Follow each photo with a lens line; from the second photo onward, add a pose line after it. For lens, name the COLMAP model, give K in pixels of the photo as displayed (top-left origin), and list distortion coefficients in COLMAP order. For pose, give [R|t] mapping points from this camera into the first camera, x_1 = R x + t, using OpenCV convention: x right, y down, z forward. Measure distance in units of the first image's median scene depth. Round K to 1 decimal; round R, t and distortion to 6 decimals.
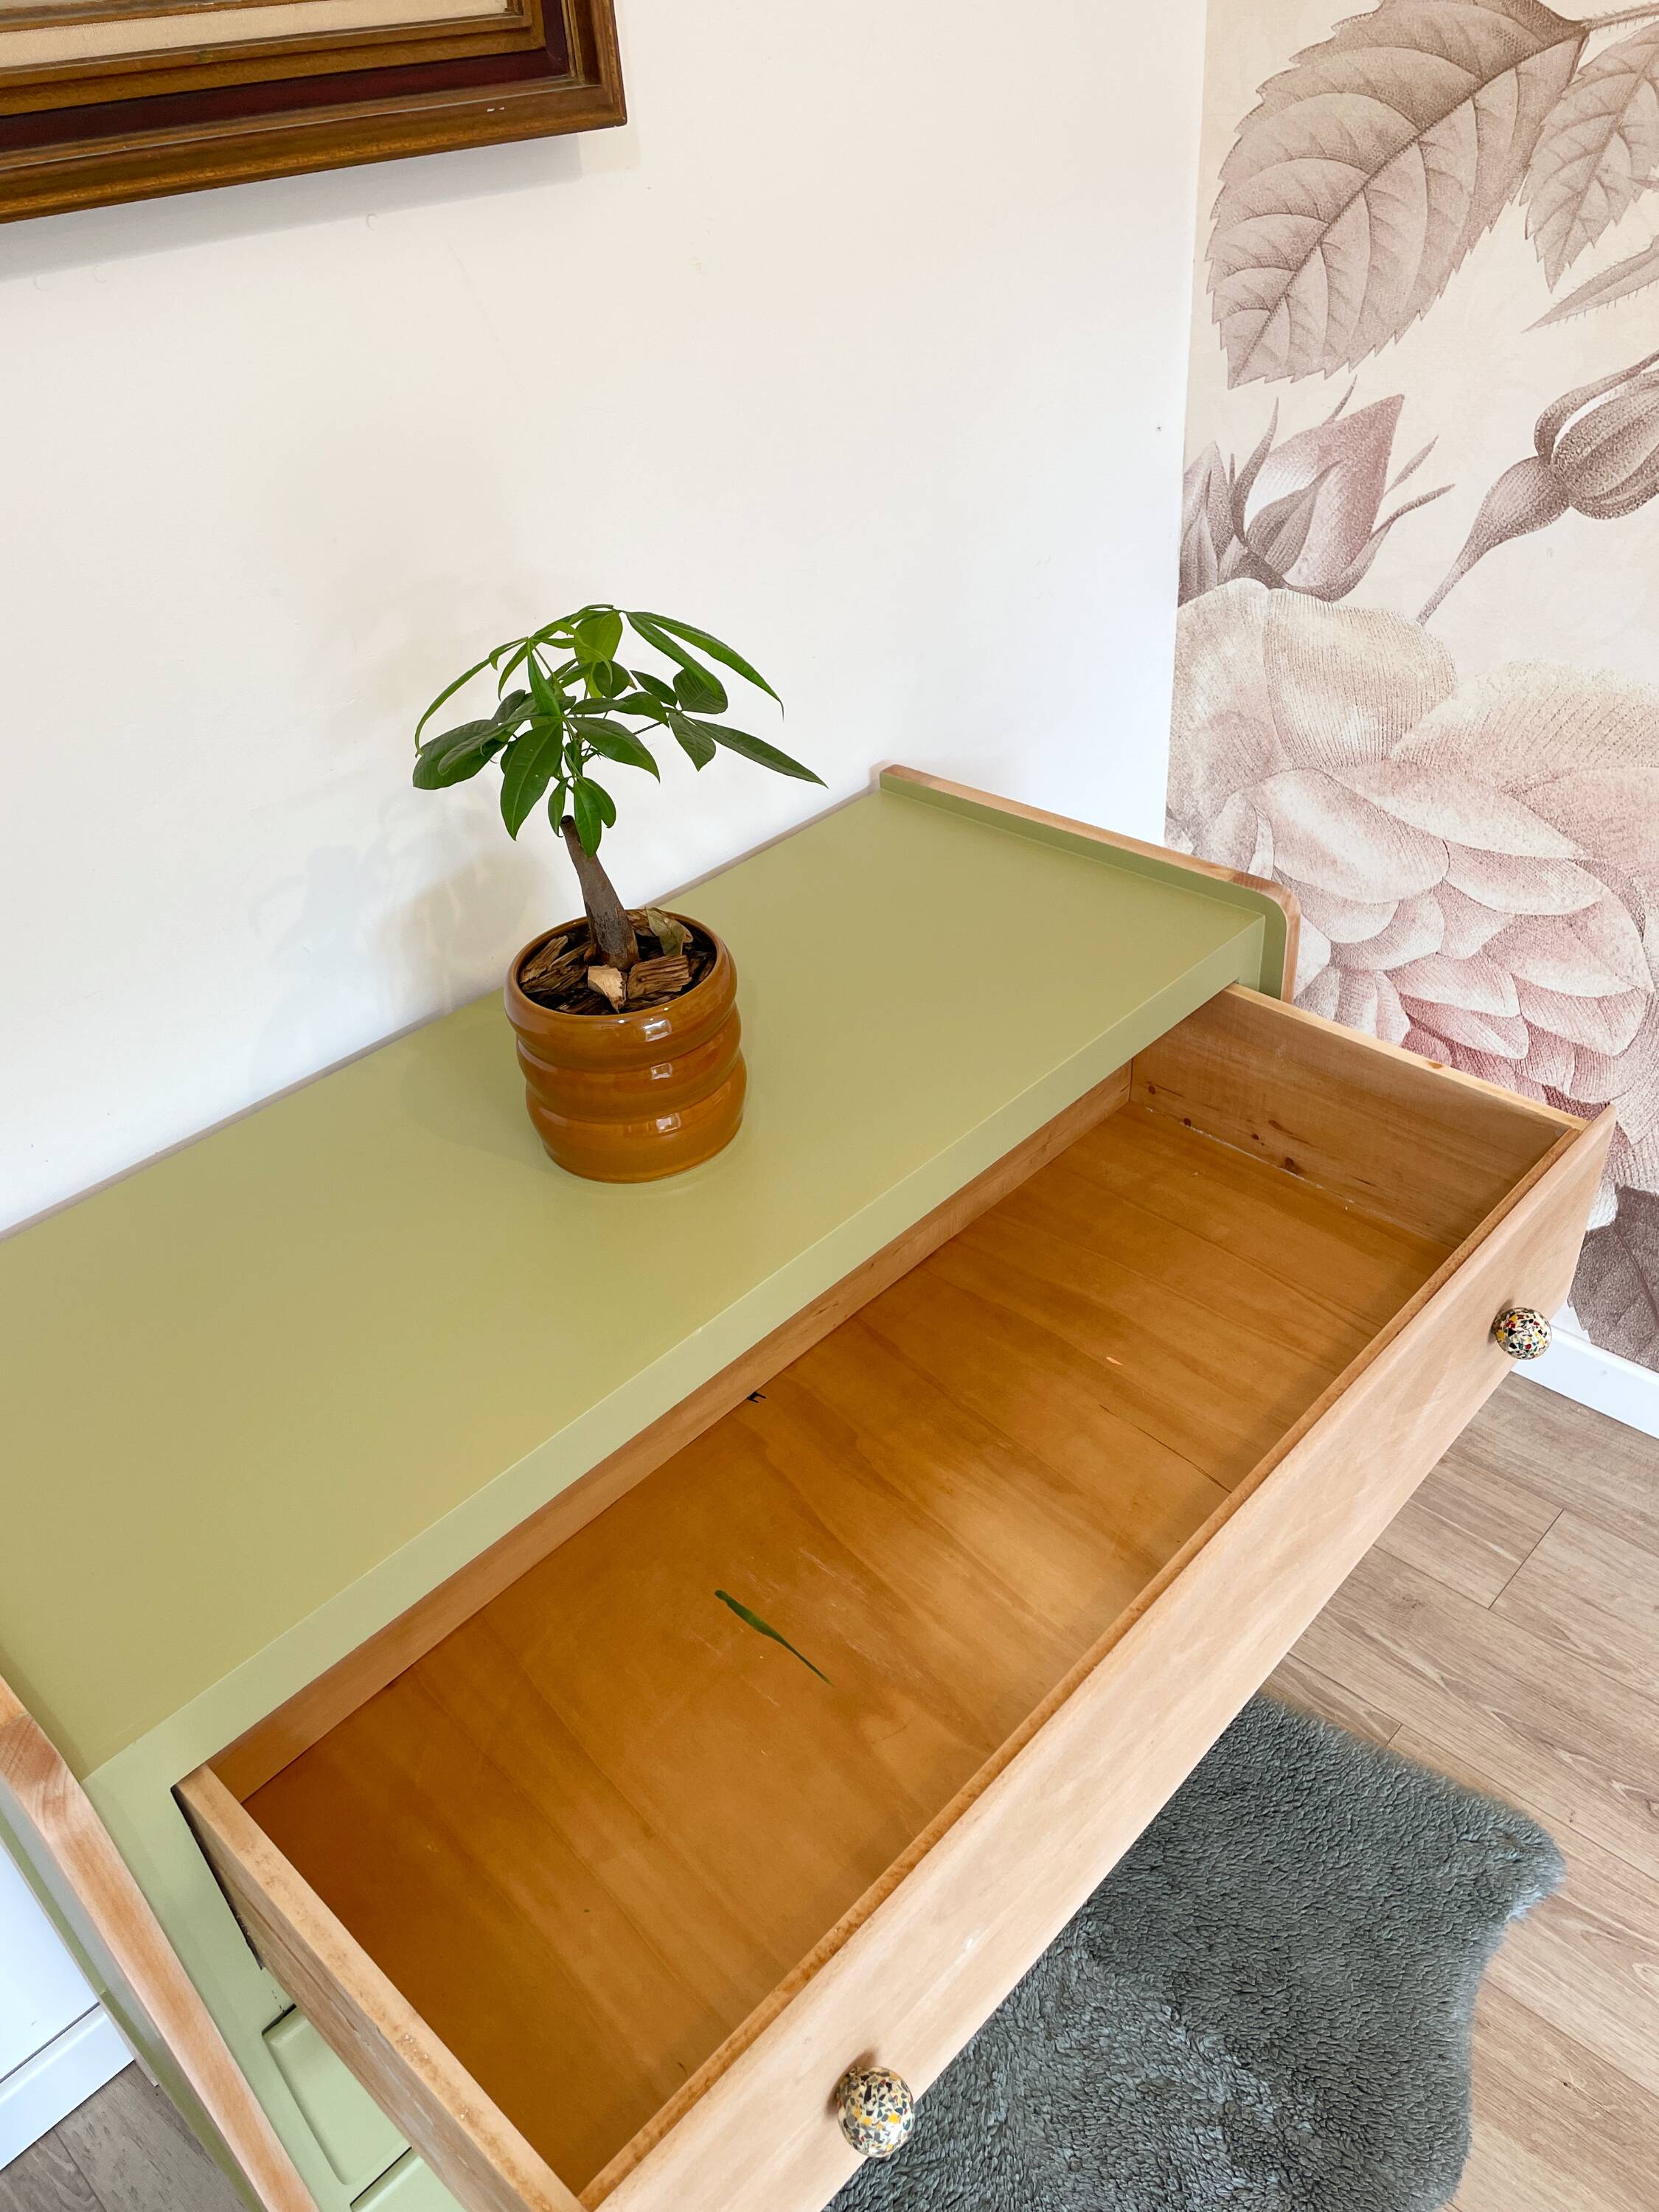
lens RADIAL K [[1661.4, 0, 834.6], [0, 1661.4, 1082.3], [0, 0, 1]] dist [0.079726, -0.101345]
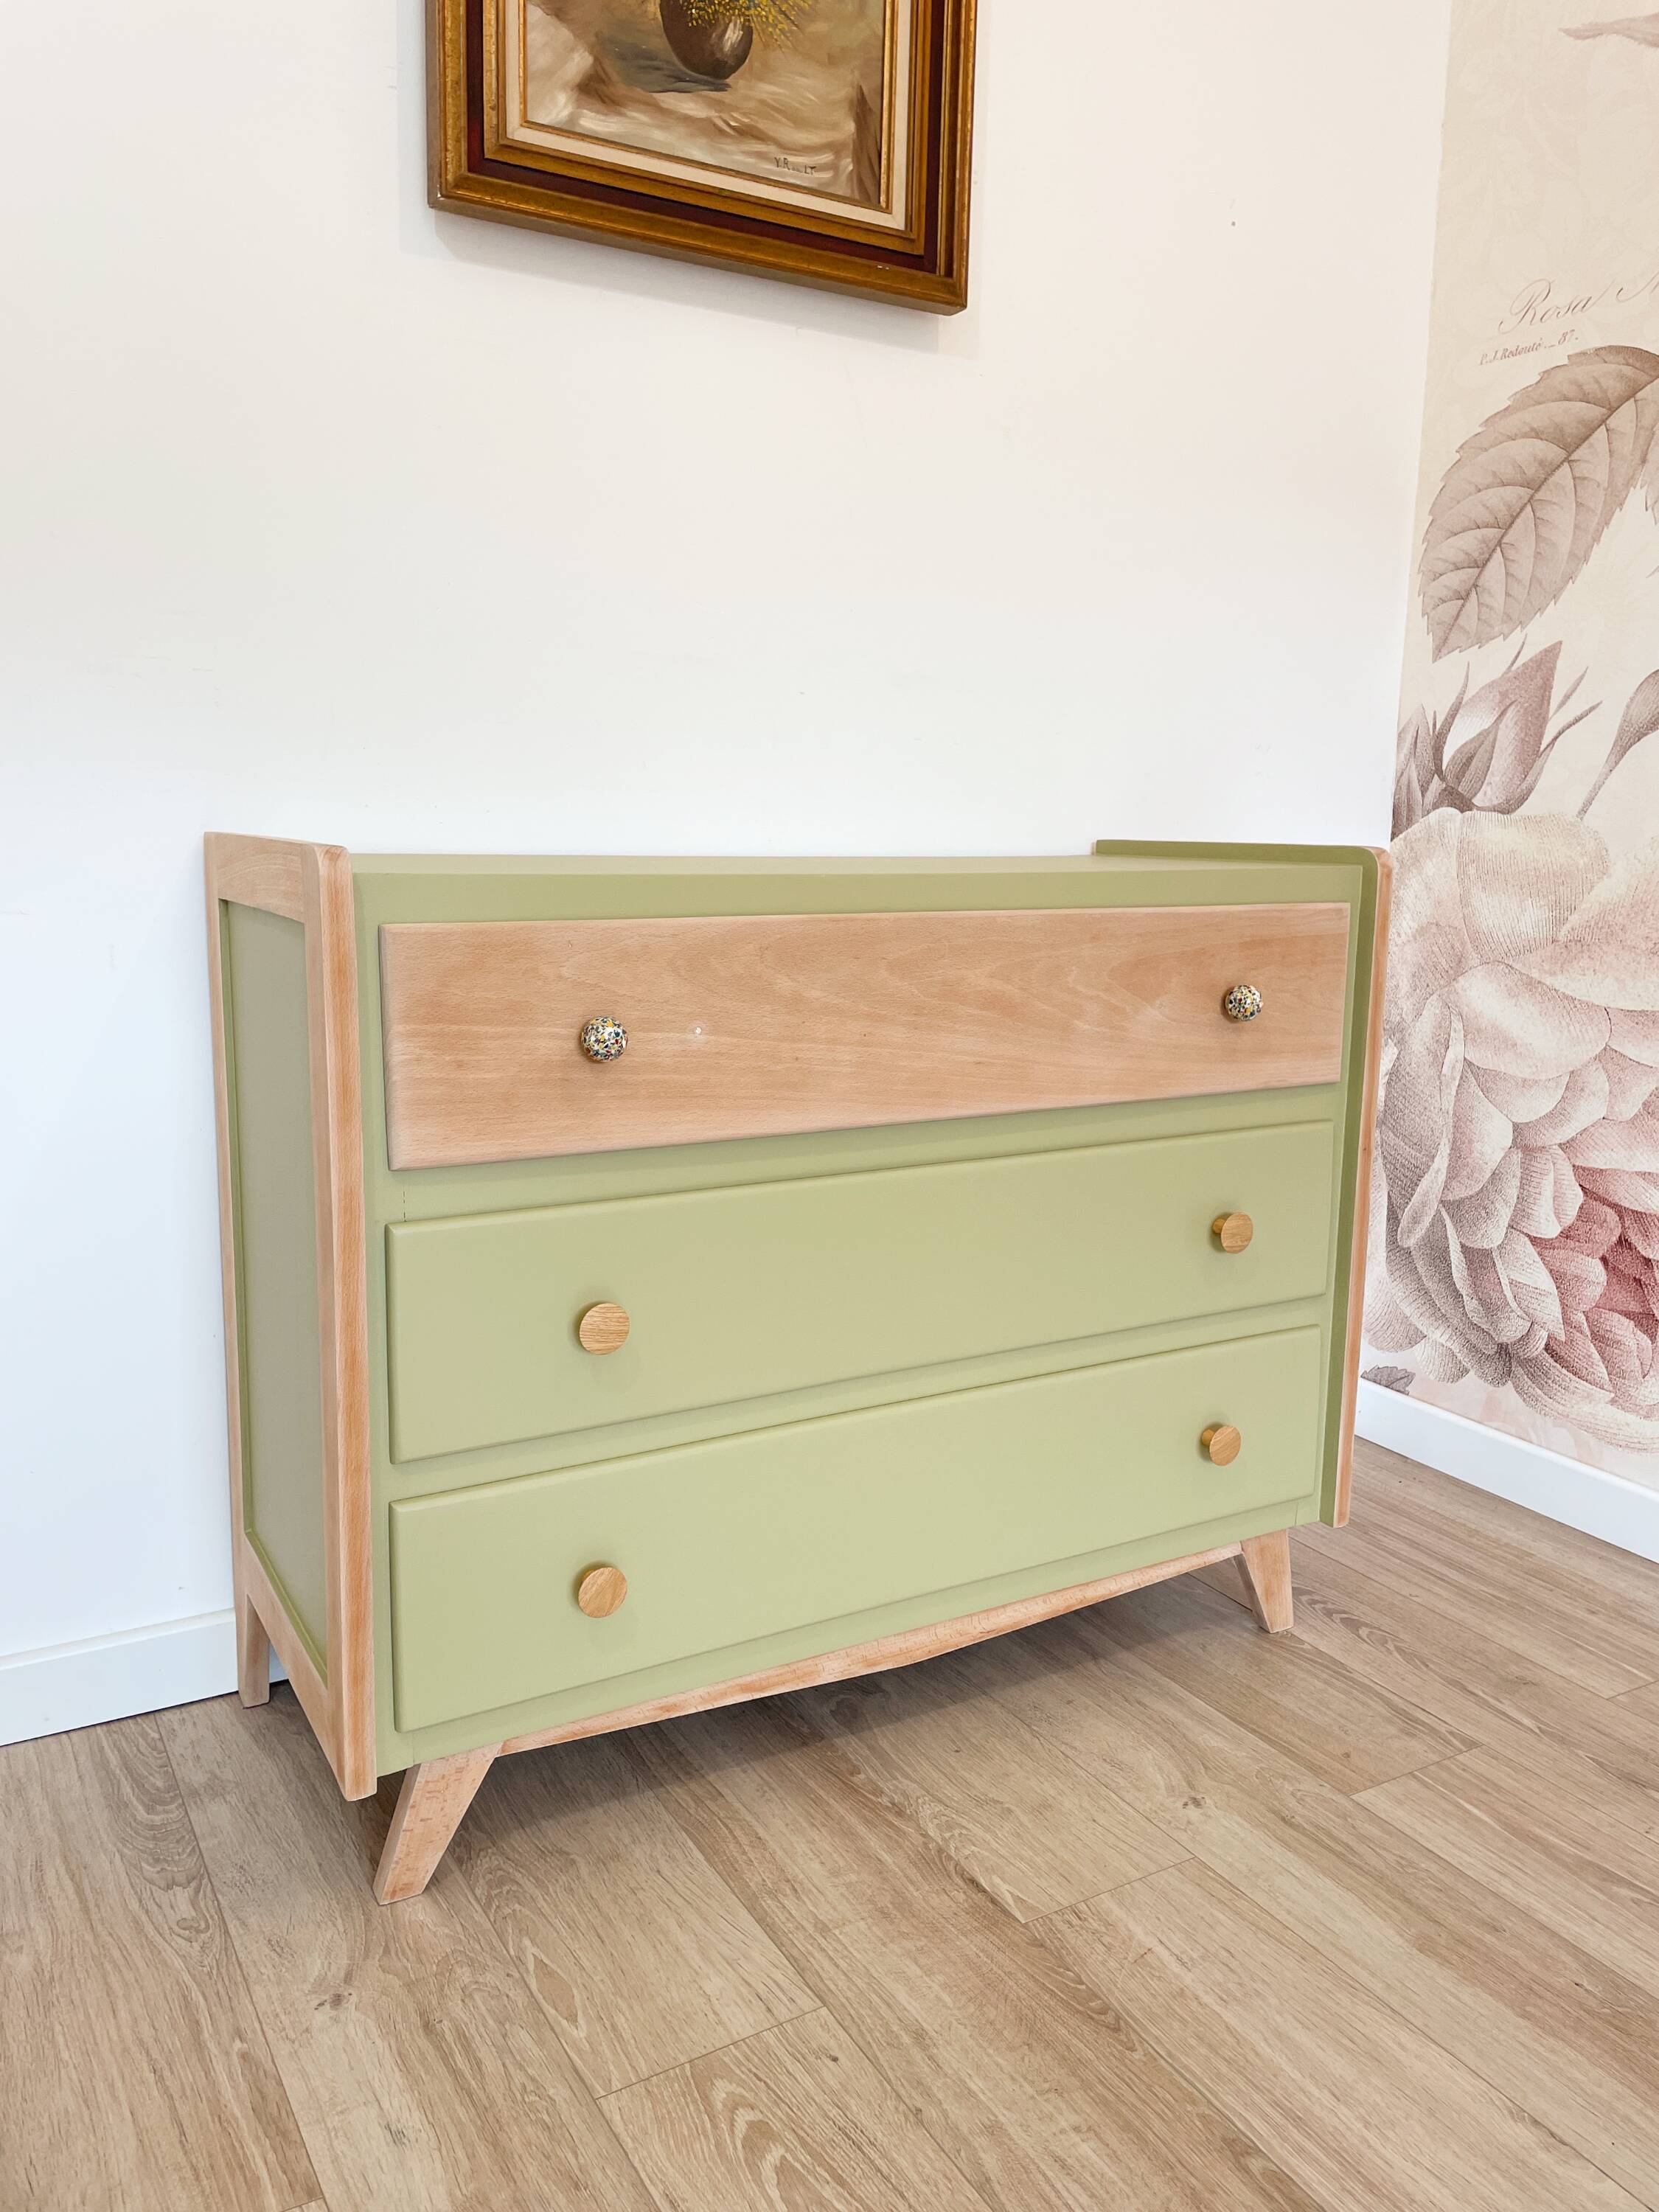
lens RADIAL K [[1661.6, 0, 838.3], [0, 1661.6, 1089.1], [0, 0, 1]] dist [0.082324, -0.103602]
pose [[0.956397, 0.130685, -0.261203, 0.179918], [-0.227721, 0.893652, -0.386689, 0.485439], [0.182890, 0.429310, 0.884446, -0.080591]]
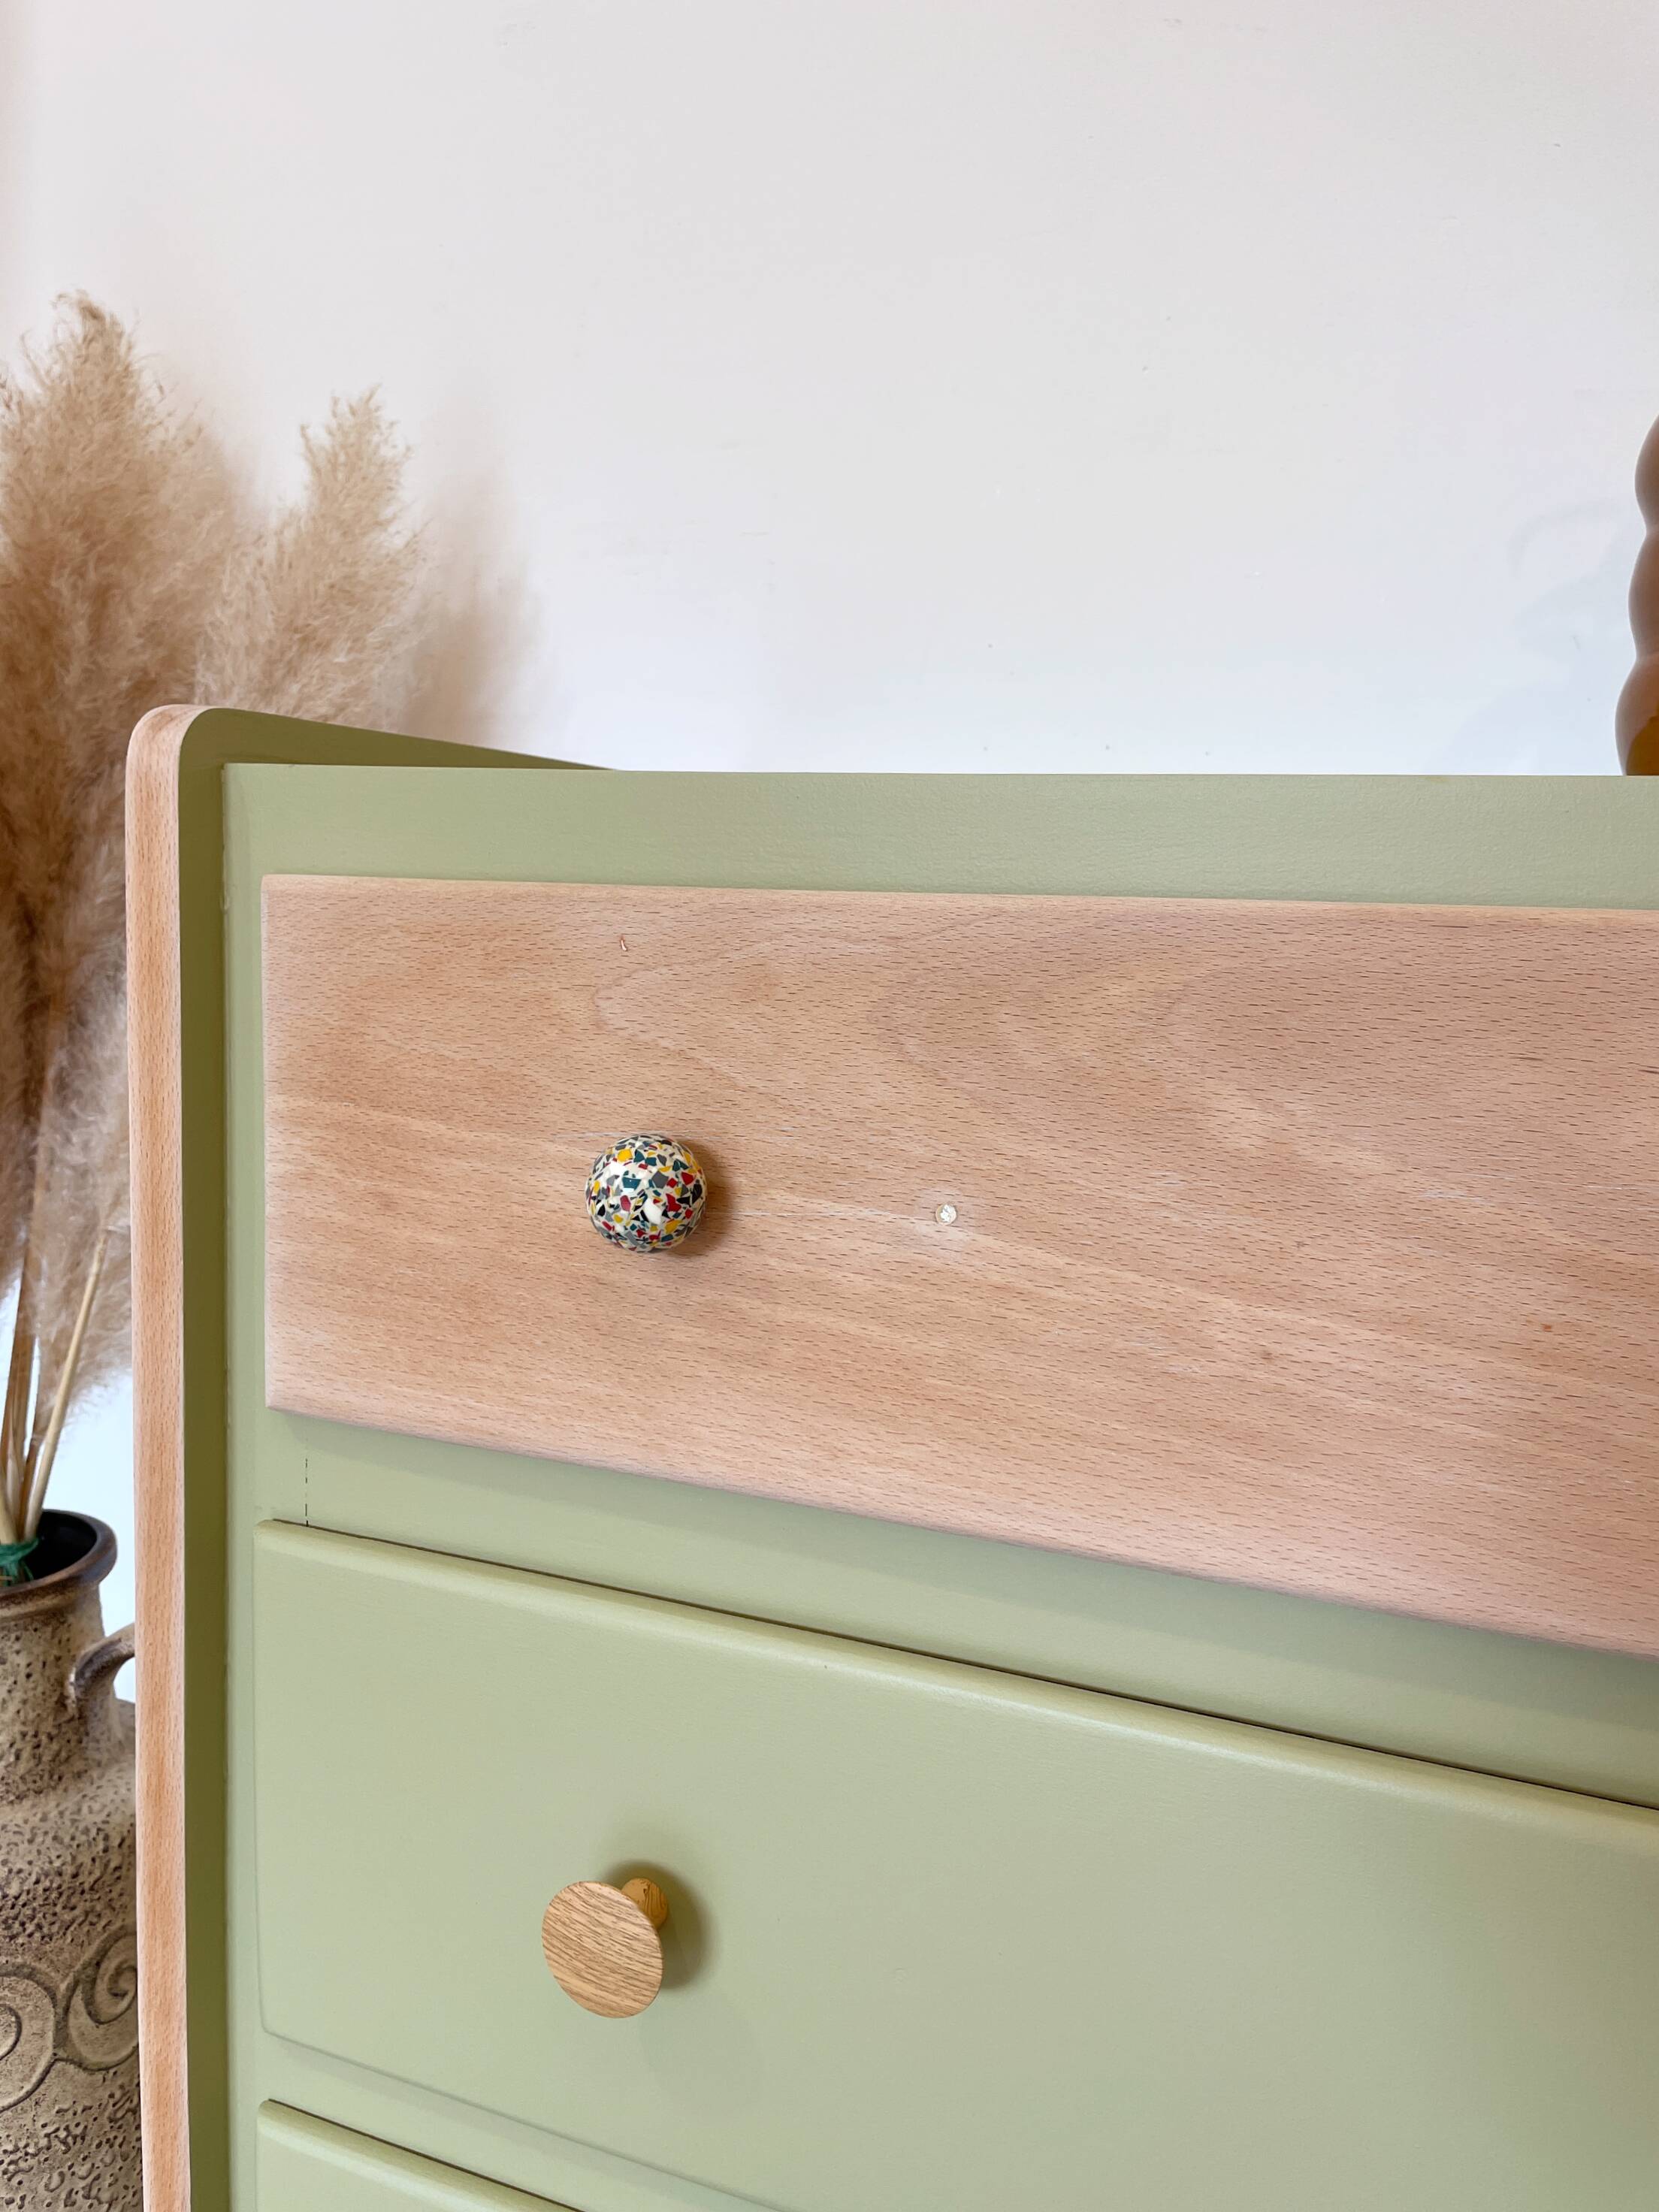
lens RADIAL K [[1725.3, 0, 846.7], [0, 1725.3, 1105.1], [0, 0, 1]] dist [0.088593, -0.122179]
pose [[0.371091, 0.195130, -0.907863, 0.159057], [-0.576743, 0.814672, -0.060644, 0.191187], [0.727777, 0.546108, 0.414857, 0.436797]]
